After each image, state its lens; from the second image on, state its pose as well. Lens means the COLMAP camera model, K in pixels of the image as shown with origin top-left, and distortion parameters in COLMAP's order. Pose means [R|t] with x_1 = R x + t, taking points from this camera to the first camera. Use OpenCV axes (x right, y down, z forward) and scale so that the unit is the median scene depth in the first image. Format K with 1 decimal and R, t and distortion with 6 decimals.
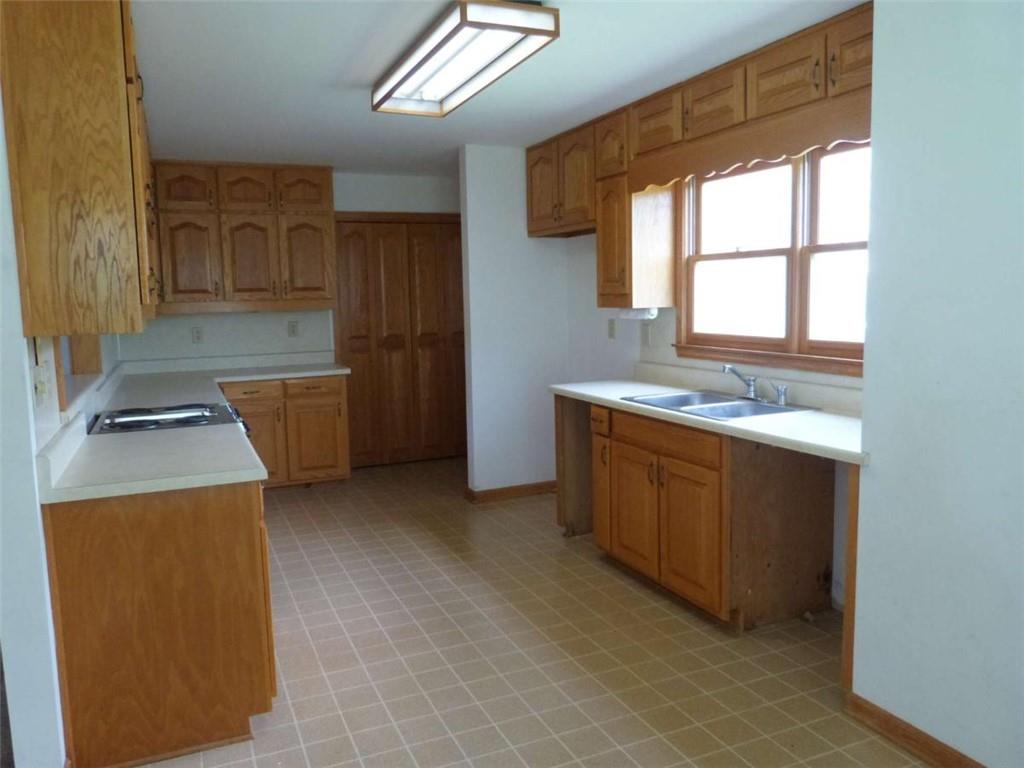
lens RADIAL K [[775.0, 0, 512.0], [0, 775.0, 384.0], [0, 0, 1]] dist [-0.012676, 0.004728]
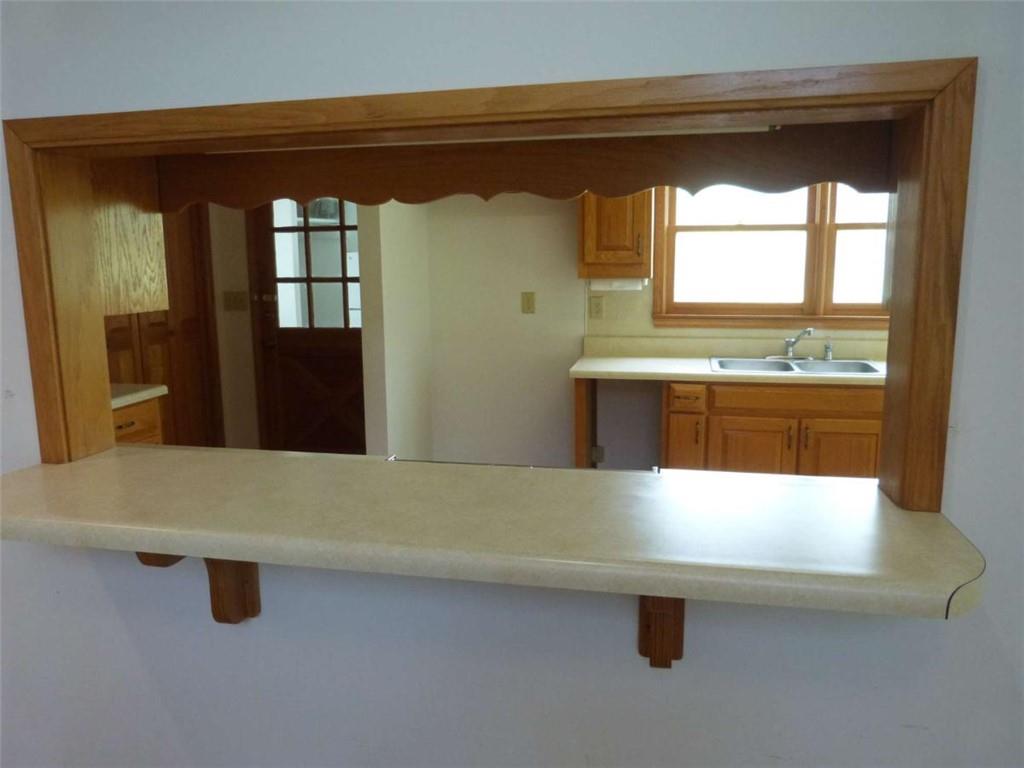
lens RADIAL K [[775.0, 0, 512.0], [0, 775.0, 384.0], [0, 0, 1]] dist [-0.012676, 0.004728]
pose [[0.590905, -0.116716, 0.798254, -0.560901], [0.091897, 0.992777, 0.077132, -0.045435], [-0.801490, 0.027779, 0.597362, 0.444228]]
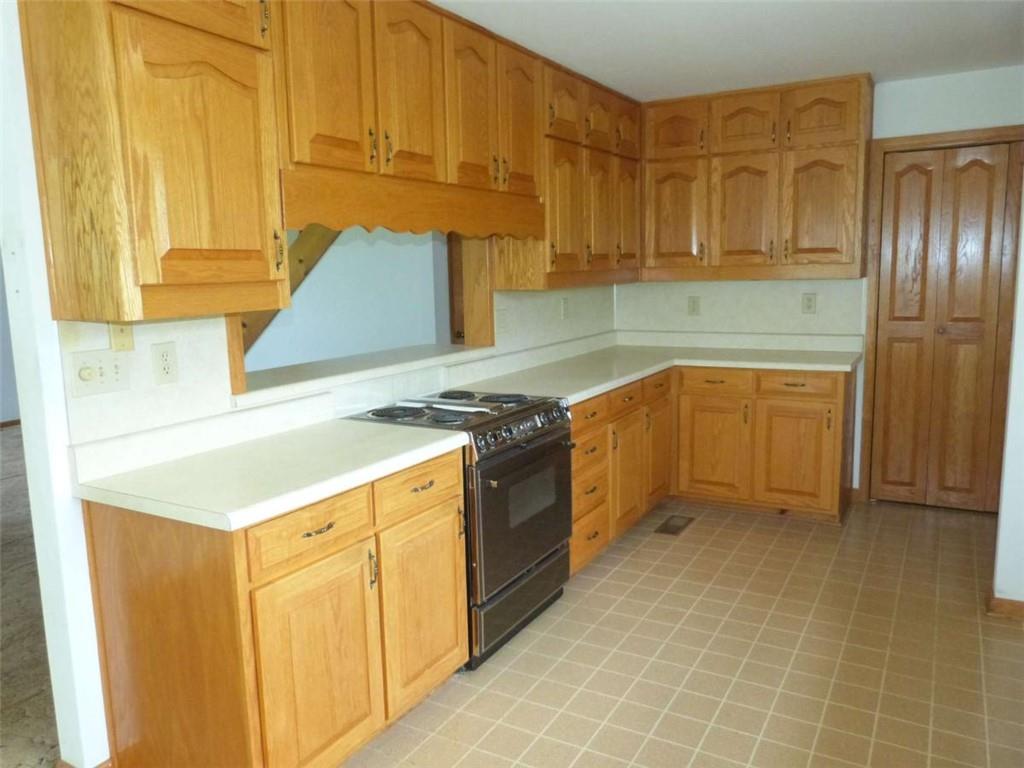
lens RADIAL K [[775.0, 0, 512.0], [0, 775.0, 384.0], [0, 0, 1]] dist [-0.012676, 0.004728]
pose [[0.589259, 0.127190, -0.797870, 0.180522], [-0.081874, 0.991848, 0.097644, -0.048172], [0.803785, 0.007787, 0.594869, 0.355911]]
